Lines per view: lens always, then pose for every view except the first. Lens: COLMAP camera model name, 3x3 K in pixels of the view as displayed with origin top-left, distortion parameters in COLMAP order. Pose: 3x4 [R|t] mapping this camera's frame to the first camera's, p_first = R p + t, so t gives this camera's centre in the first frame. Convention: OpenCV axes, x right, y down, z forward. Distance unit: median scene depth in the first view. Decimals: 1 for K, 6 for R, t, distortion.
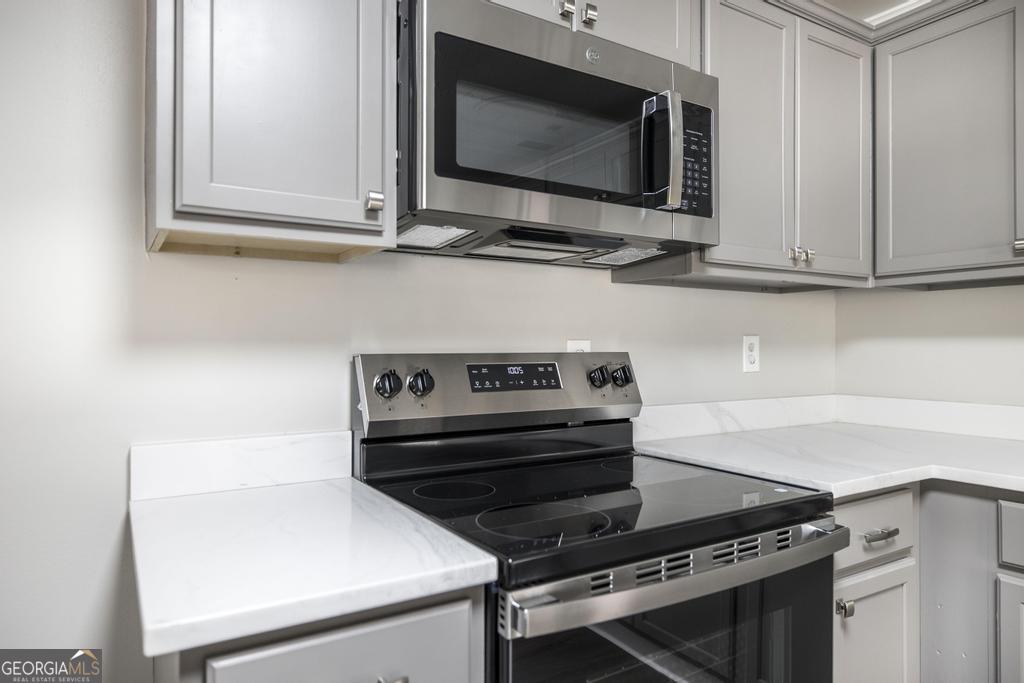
lens RADIAL K [[644.9, 0, 513.0], [0, 644.9, 338.5], [0, 0, 1]] dist [-0.000362, -0.002429]
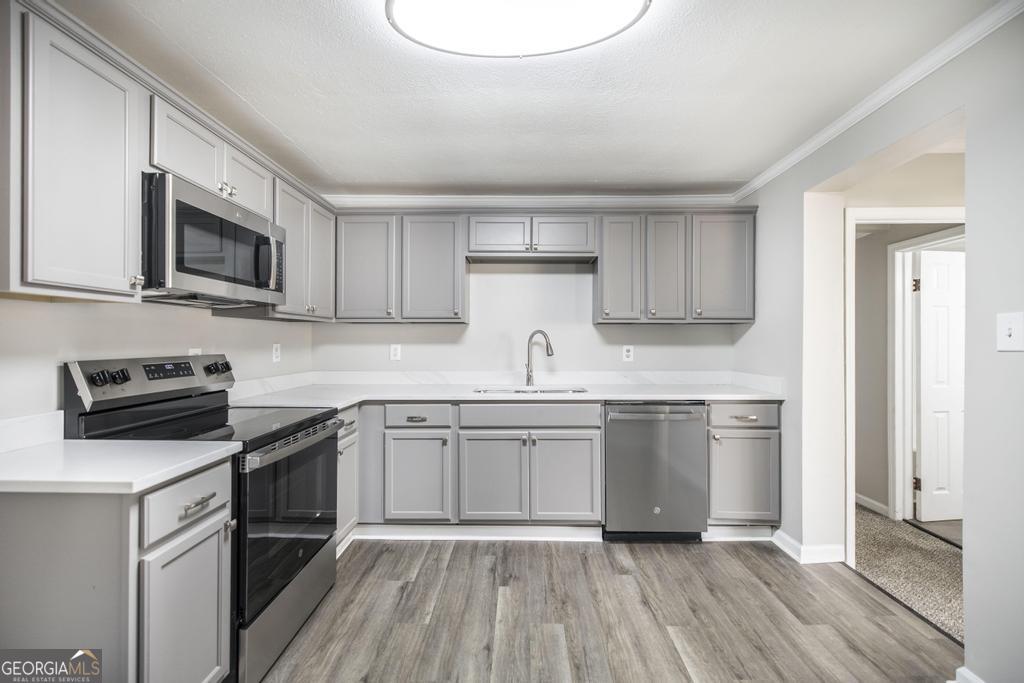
lens RADIAL K [[440.8, 0, 511.9], [0, 440.8, 335.7], [0, 0, 1]] dist [0.000485, 0.000176]
pose [[0.540187, 0.010027, 0.841485, -0.513667], [-0.011076, 0.999927, -0.004805, -0.040801], [-0.841472, -0.006725, 0.540259, -0.453175]]
